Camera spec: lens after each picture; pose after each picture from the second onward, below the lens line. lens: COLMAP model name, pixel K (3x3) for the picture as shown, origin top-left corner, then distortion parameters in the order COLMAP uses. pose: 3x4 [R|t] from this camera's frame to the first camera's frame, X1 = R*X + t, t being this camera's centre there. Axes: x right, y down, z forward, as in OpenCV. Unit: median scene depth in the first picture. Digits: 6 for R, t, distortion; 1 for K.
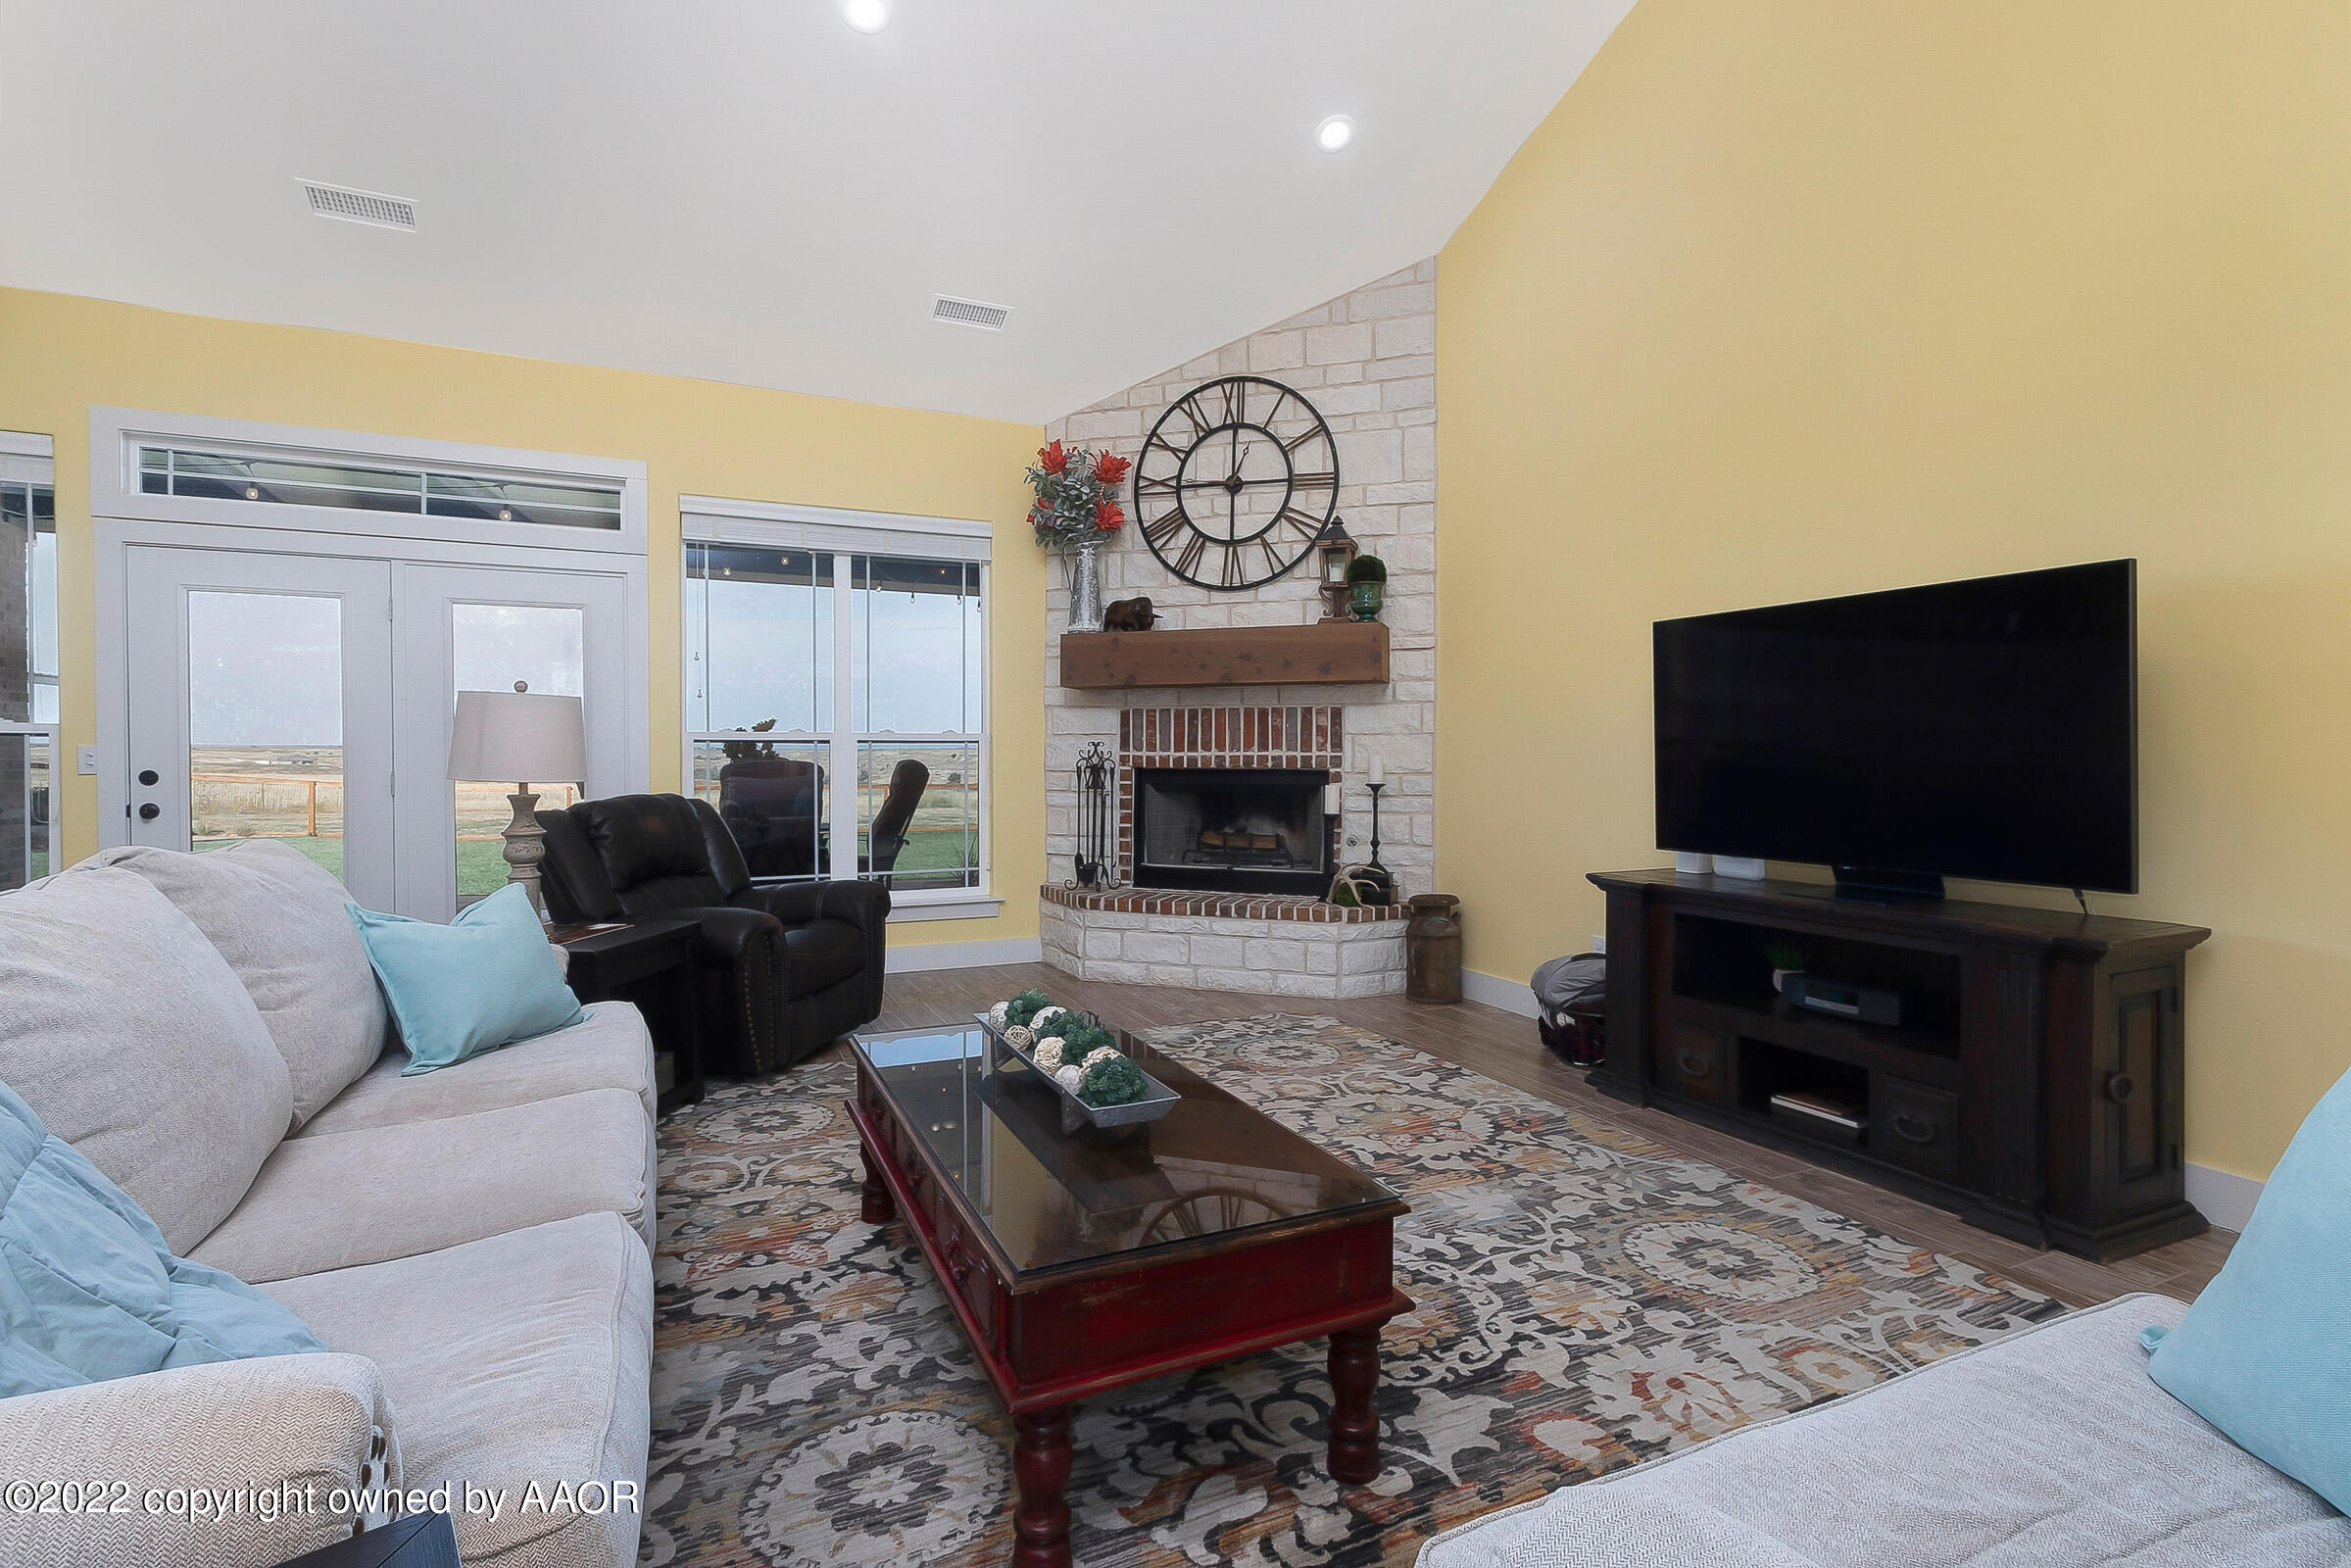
lens RADIAL K [[1114.8, 0, 1193.3], [0, 1114.8, 768.0], [0, 0, 1]] dist [0.002329, 0.000669]
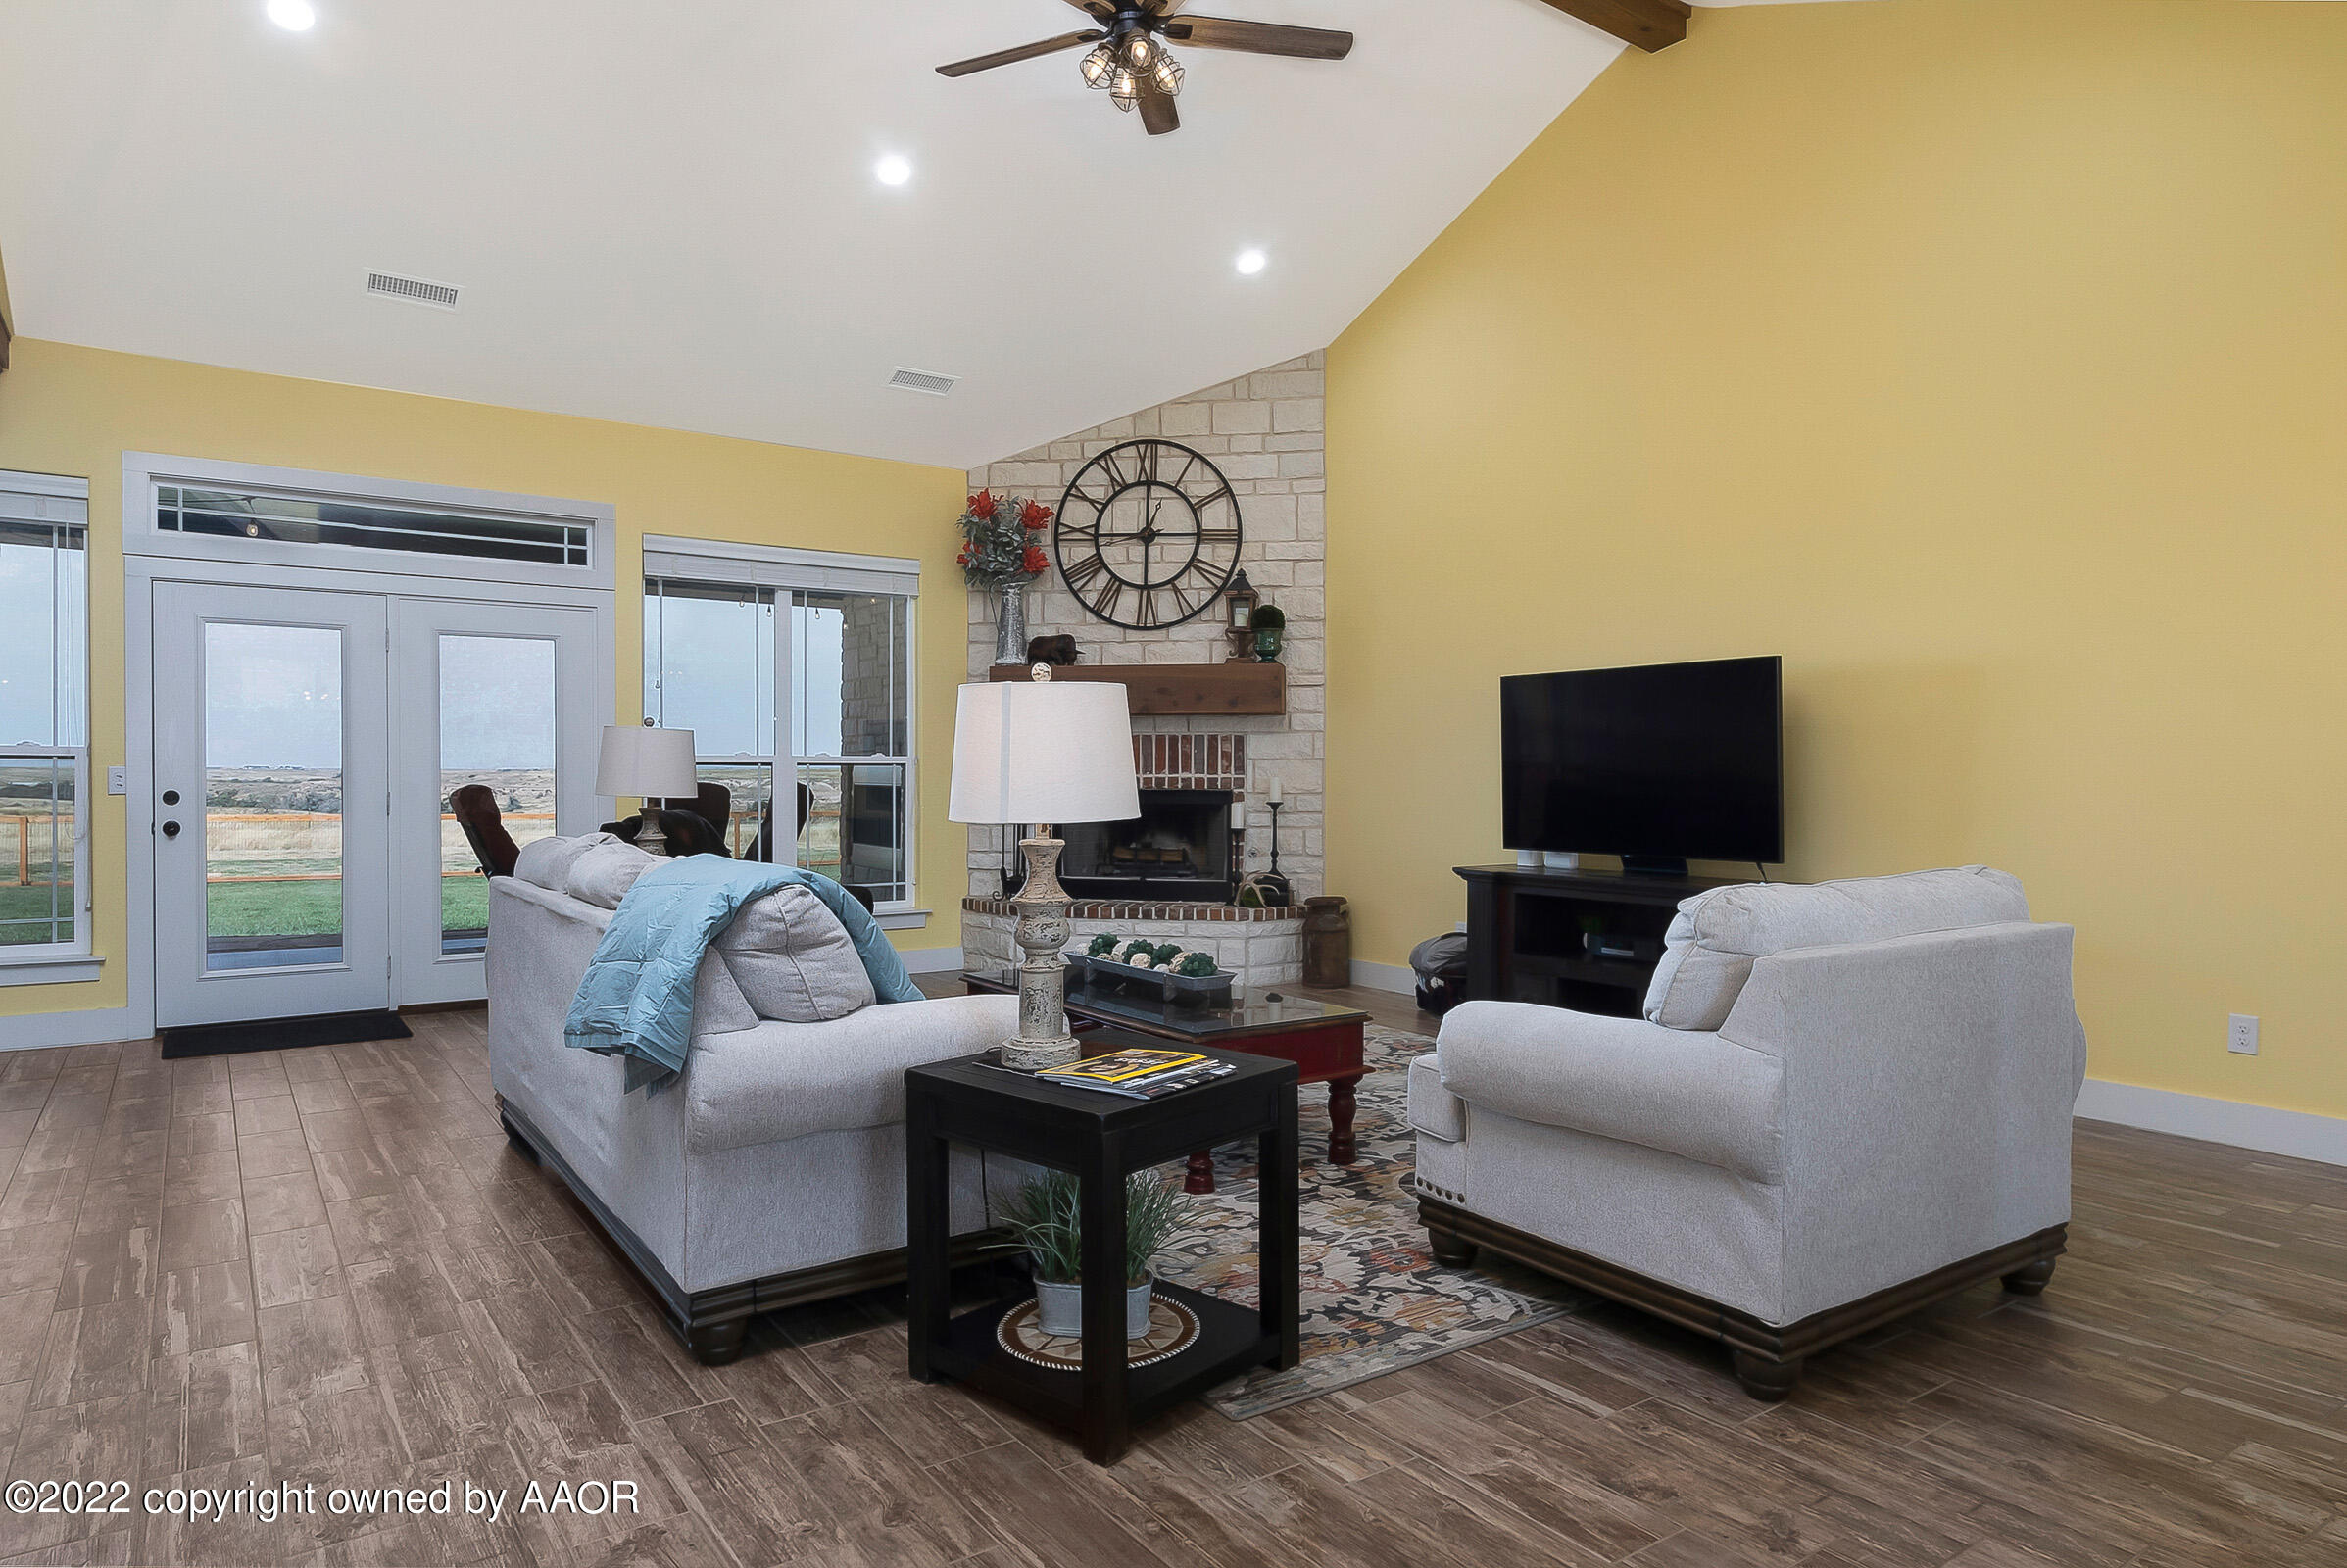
lens RADIAL K [[1409.1, 0, 1195.1], [0, 1409.1, 779.0], [0, 0, 1]] dist [0.021026, 0.003005]
pose [[0.985708, 0.000993, 0.168463, -0.158315], [0.000762, 0.999946, -0.010353, 0.004907], [-0.168464, 0.010333, 0.985654, -0.410070]]
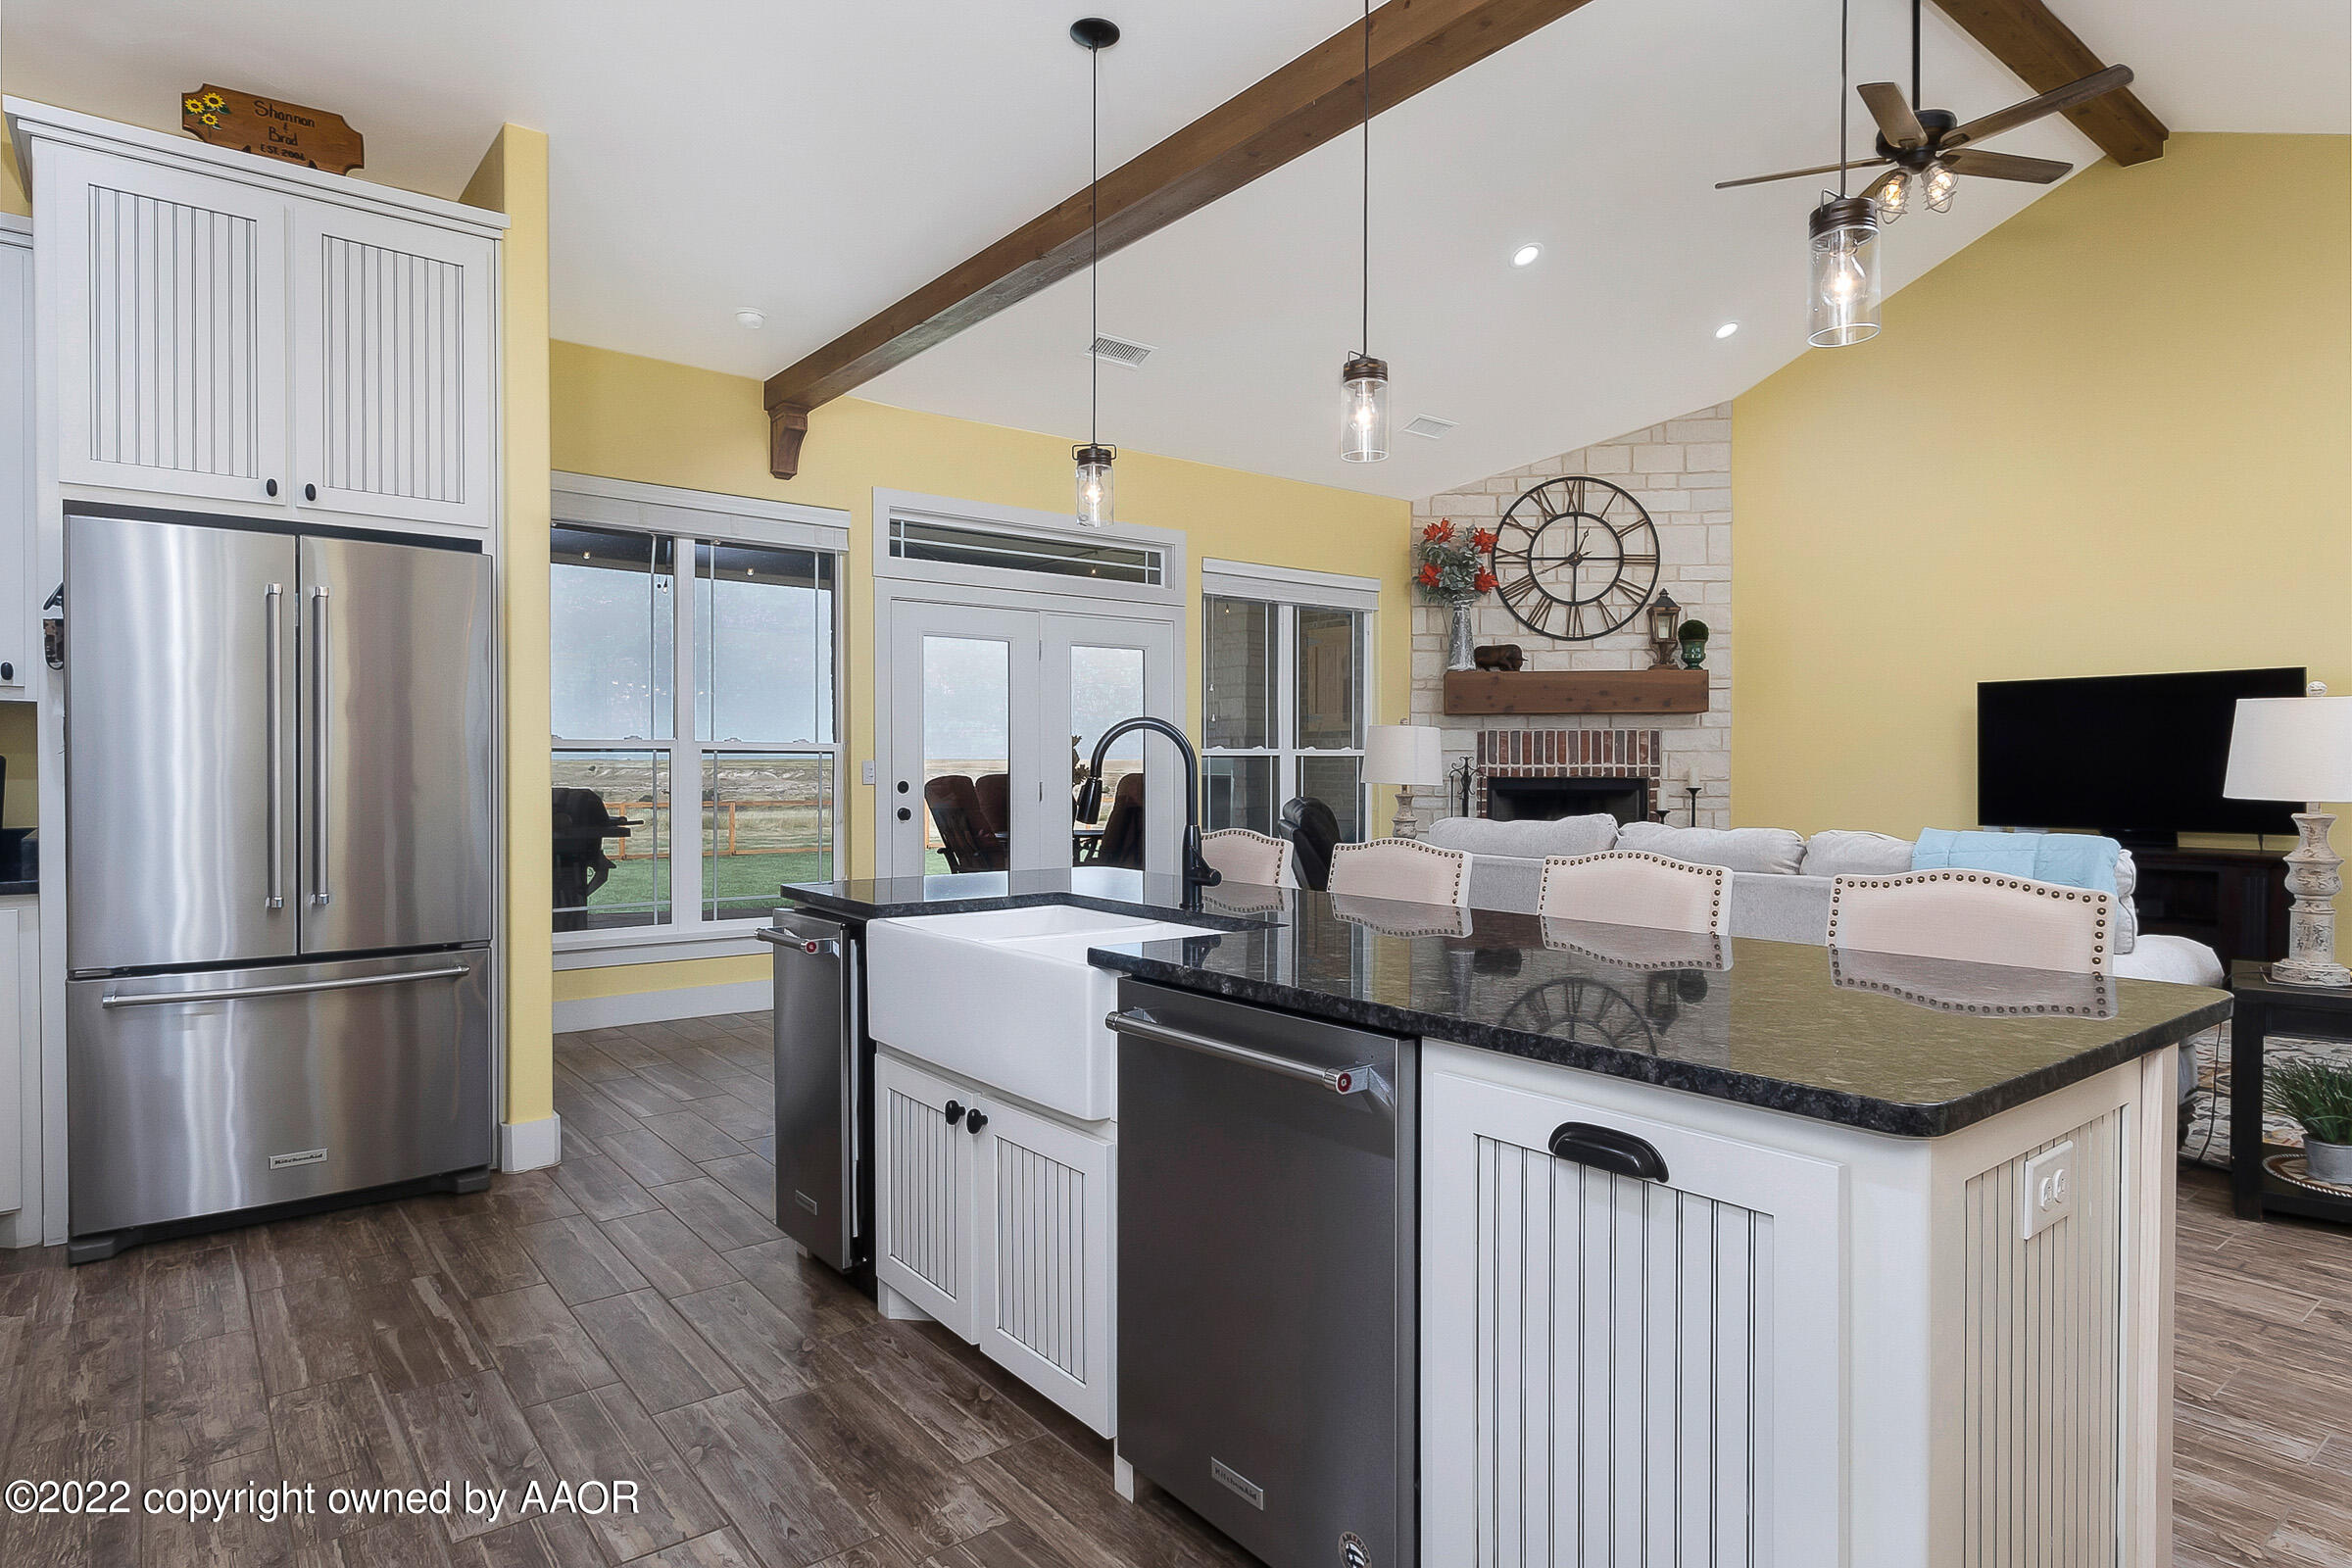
lens RADIAL K [[1299.9, 0, 1175.9], [0, 1299.9, 783.9], [0, 0, 1]] dist [0.000079, 0.003594]
pose [[0.975348, -0.003366, 0.220648, -0.772374], [0.002893, 0.999993, 0.002465, 0.003201], [-0.220654, -0.001766, 0.975350, -0.387146]]
